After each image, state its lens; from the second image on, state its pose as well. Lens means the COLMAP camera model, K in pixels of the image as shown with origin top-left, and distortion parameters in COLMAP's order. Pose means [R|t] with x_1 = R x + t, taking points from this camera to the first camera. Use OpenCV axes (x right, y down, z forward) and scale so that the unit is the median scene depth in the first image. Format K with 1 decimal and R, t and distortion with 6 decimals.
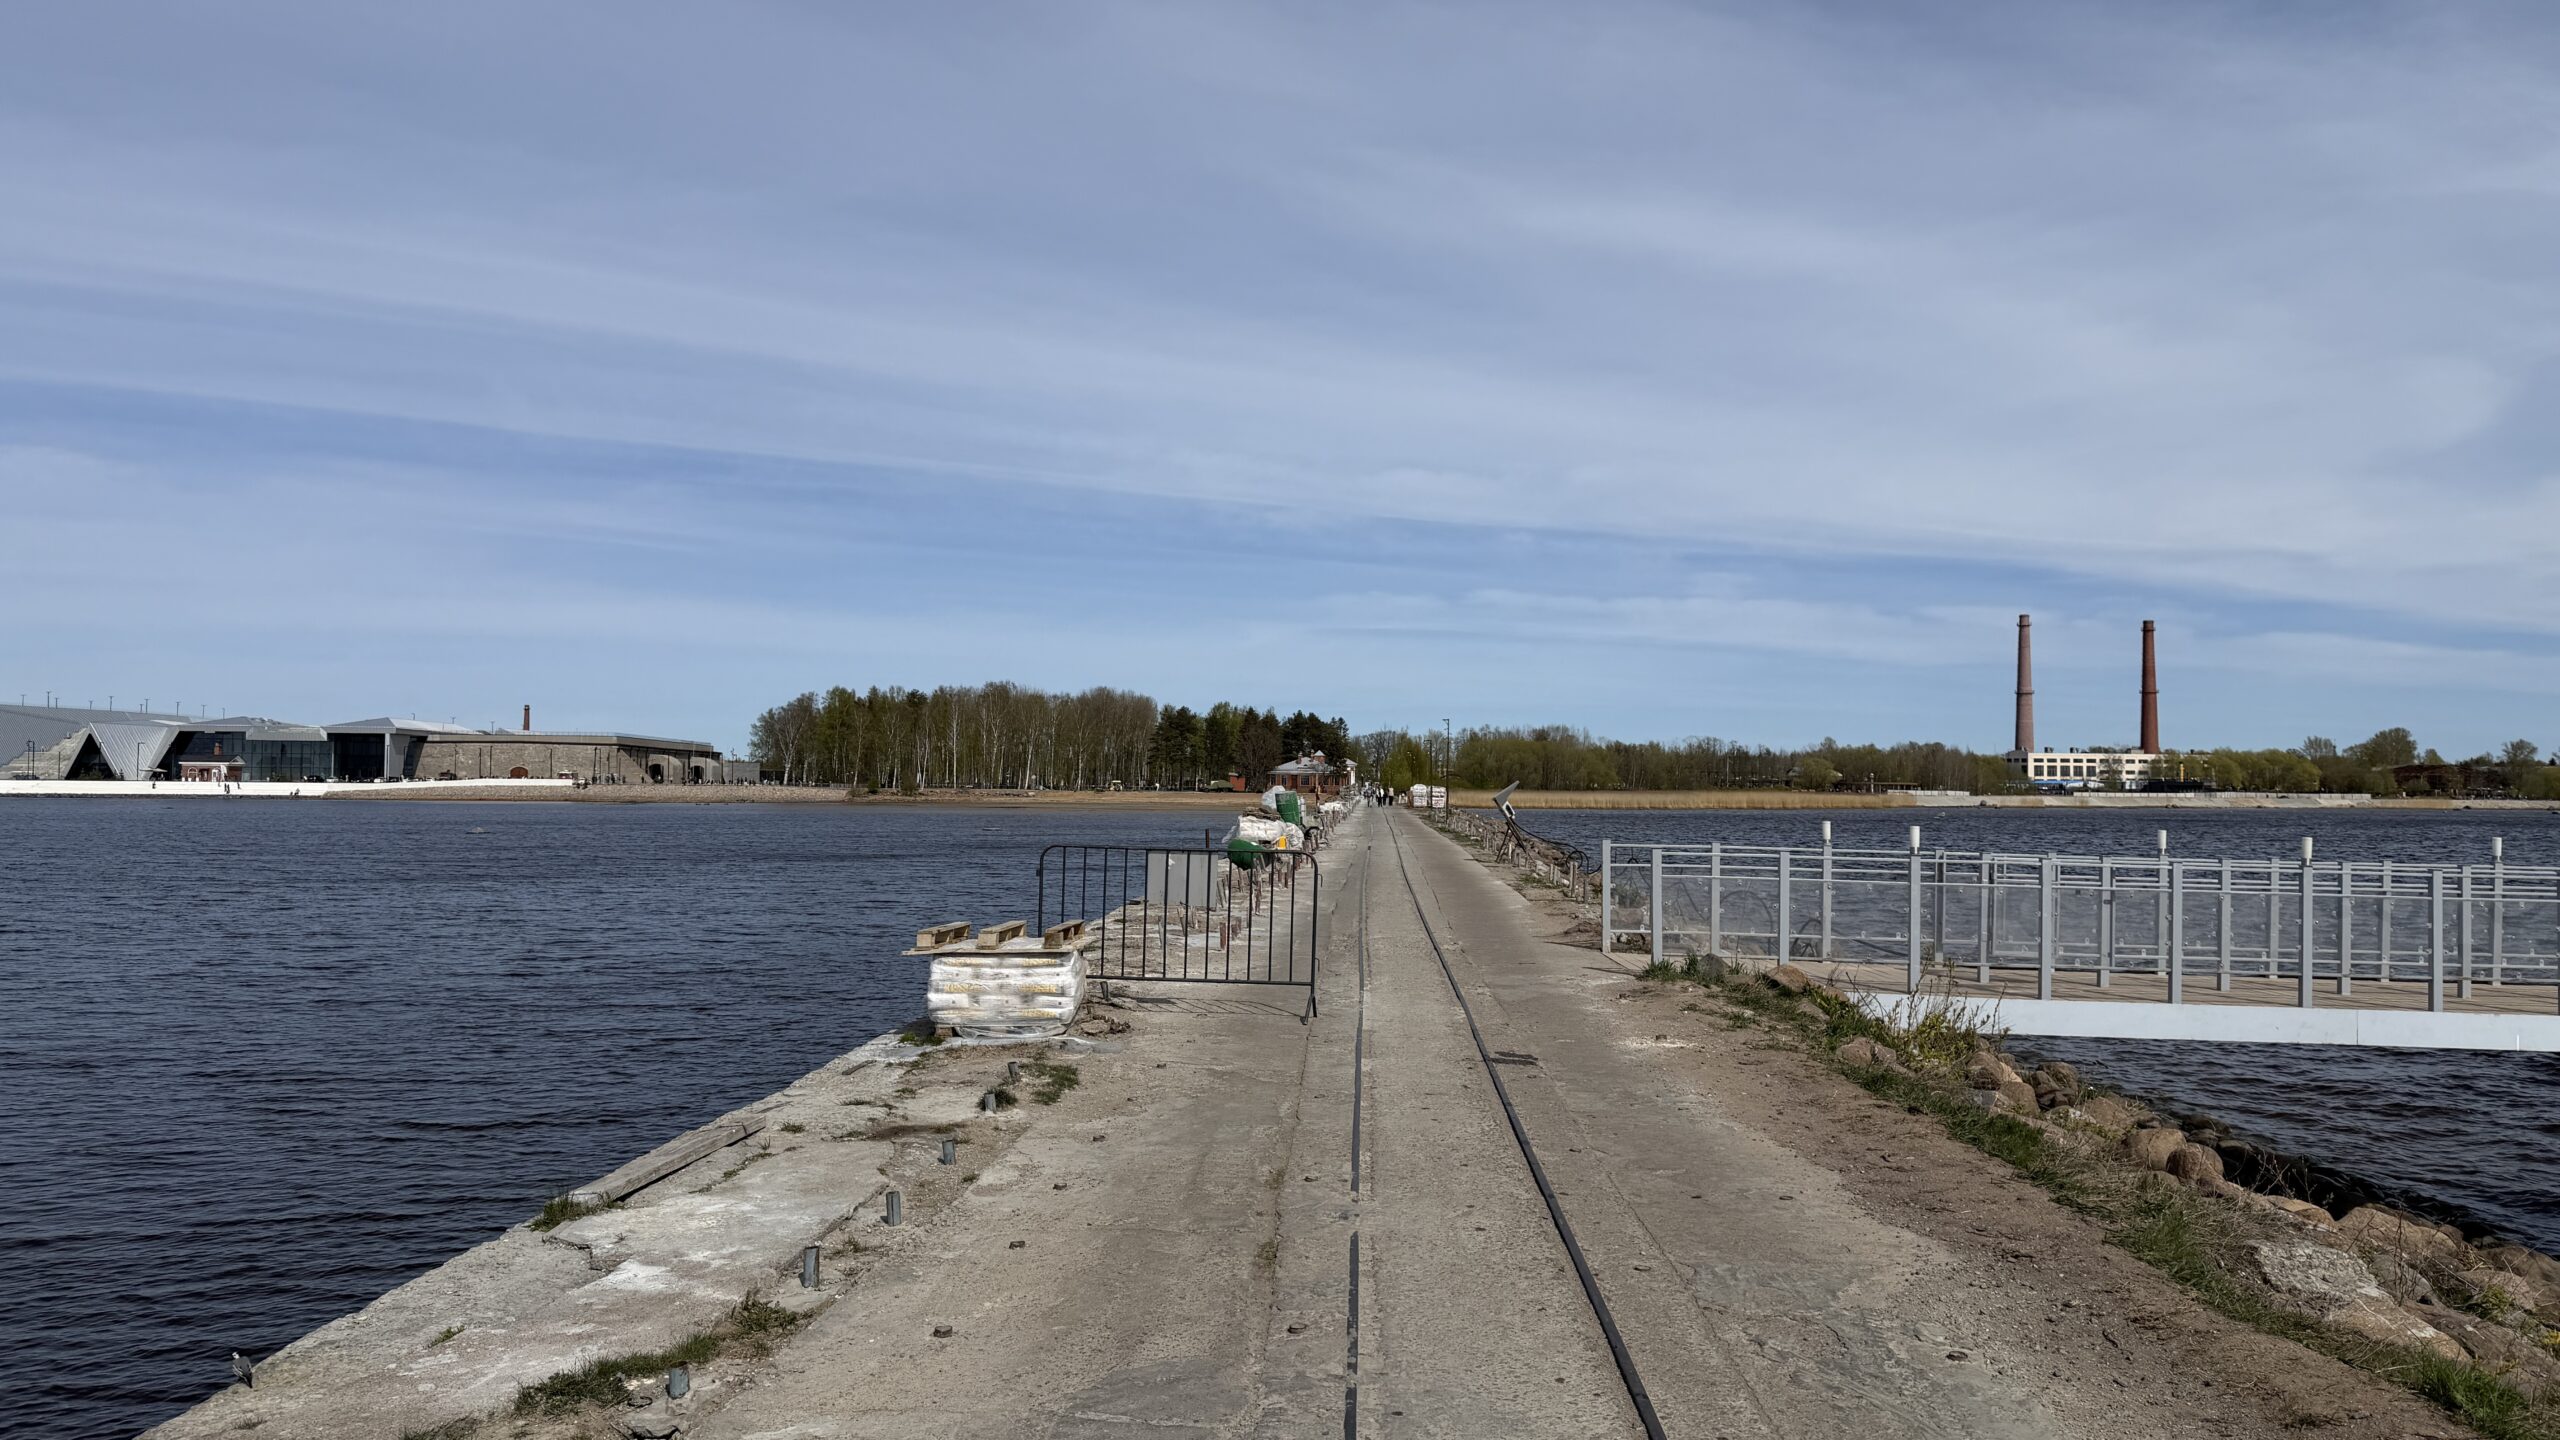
lens RADIAL K [[1921.1, 0, 1280.0], [0, 1921.1, 720.0], [0, 0, 1]] dist [-0.002630, -0.010596]
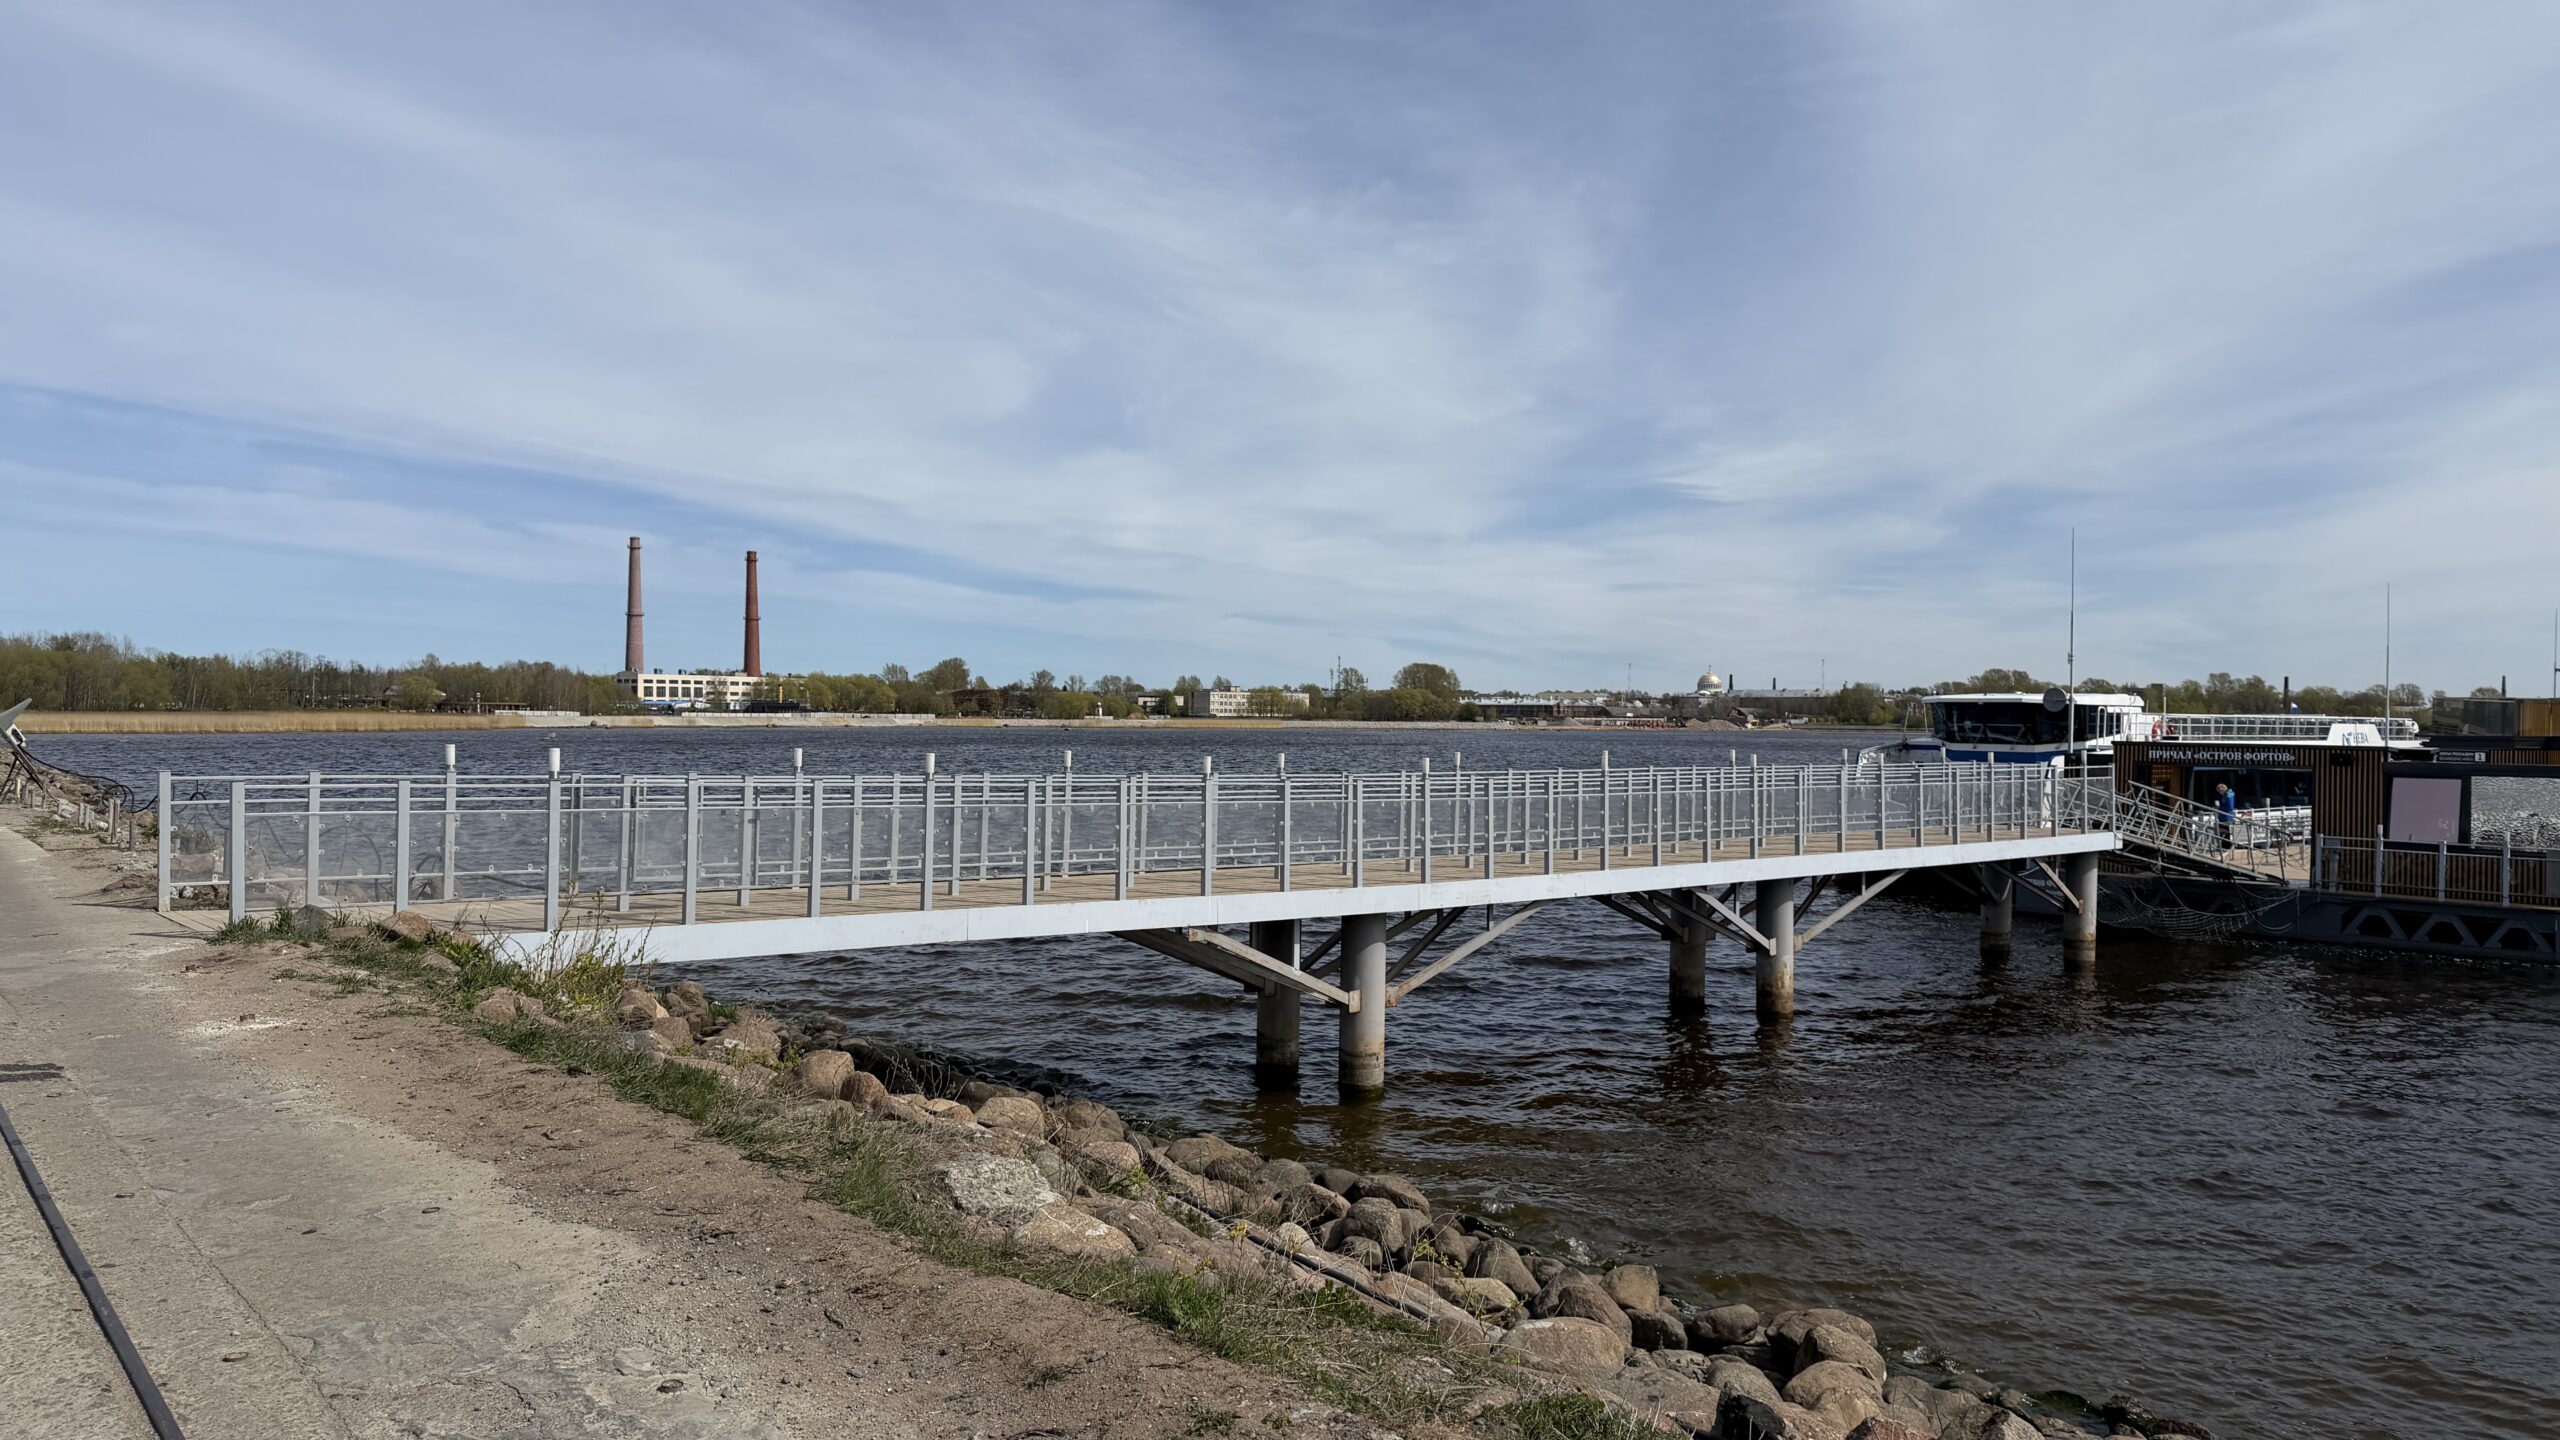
lens RADIAL K [[1855.5, 0, 1362.1], [0, 1855.5, 728.4], [0, 0, 1]] dist [-0.000809, -0.021277]
pose [[0.733365, -0.007448, 0.679794, 0.013287], [-0.023748, 0.999049, 0.036565, 0.004849], [-0.679420, -0.042960, 0.732491, 0.099704]]
